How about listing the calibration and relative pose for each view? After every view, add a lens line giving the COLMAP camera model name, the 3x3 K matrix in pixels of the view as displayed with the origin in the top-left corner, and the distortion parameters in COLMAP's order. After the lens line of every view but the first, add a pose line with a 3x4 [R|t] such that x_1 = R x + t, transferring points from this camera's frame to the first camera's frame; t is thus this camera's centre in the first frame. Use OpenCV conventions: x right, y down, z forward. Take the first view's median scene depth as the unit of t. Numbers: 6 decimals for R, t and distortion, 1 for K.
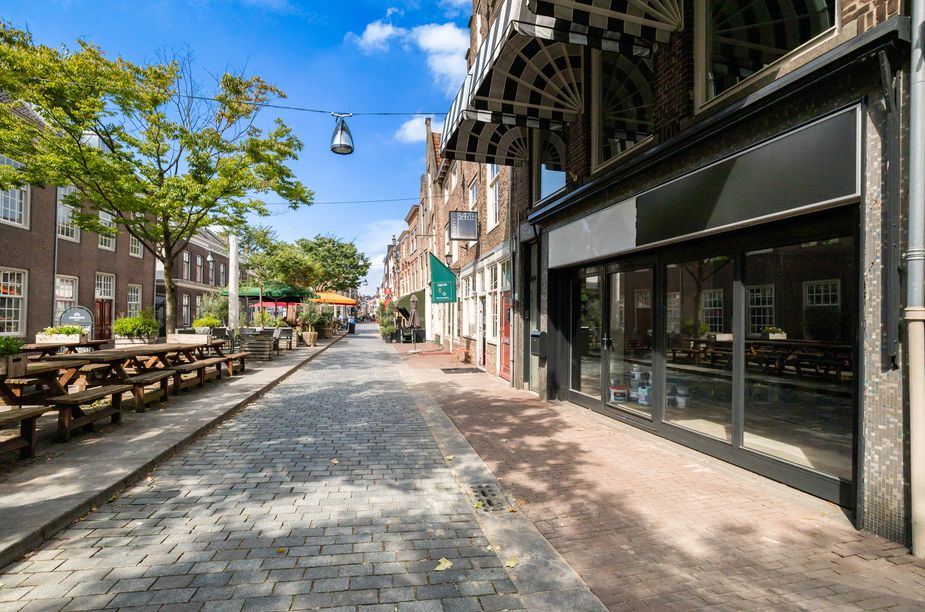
lens RADIAL K [[429.6, 0, 463.4], [0, 429.6, 320.1], [0, 0, 1]] dist [-0.002358, -0.000305]
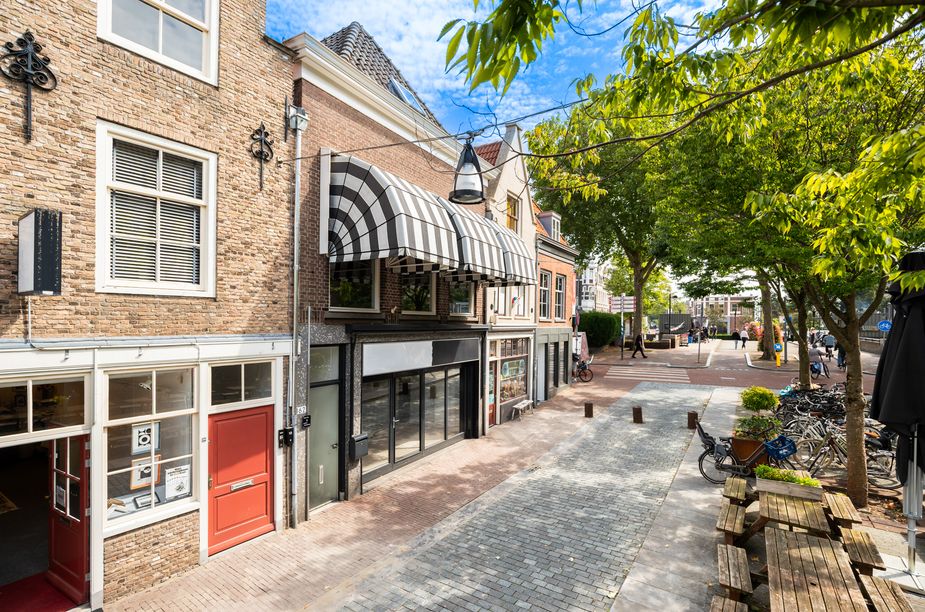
lens RADIAL K [[429.6, 0, 463.4], [0, 429.6, 320.1], [0, 0, 1]] dist [-0.002358, -0.000305]
pose [[-0.694635, -0.007092, 0.719327, -1.417242], [-0.005809, 0.999974, 0.004250, -0.489956], [-0.719339, -0.001226, -0.694658, 2.855788]]
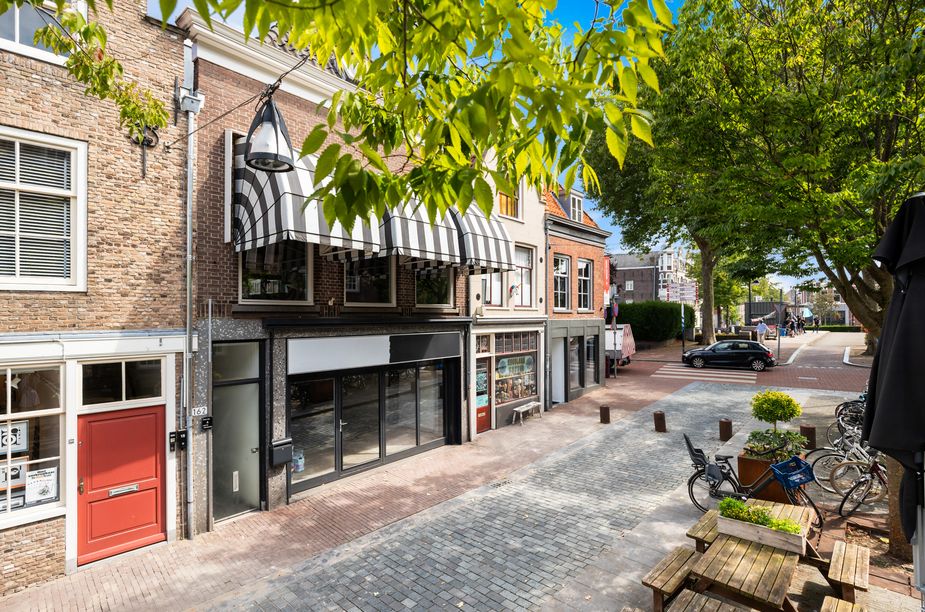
lens RADIAL K [[447.9, 0, 462.5], [0, 447.9, 306.0], [0, 0, 1]] dist [-0.003347, 0.001254]
pose [[-0.561288, 0.020521, 0.827366, -1.663441], [0.012990, 0.999788, -0.015984, -0.470048], [-0.827519, 0.001776, -0.561435, 2.254685]]
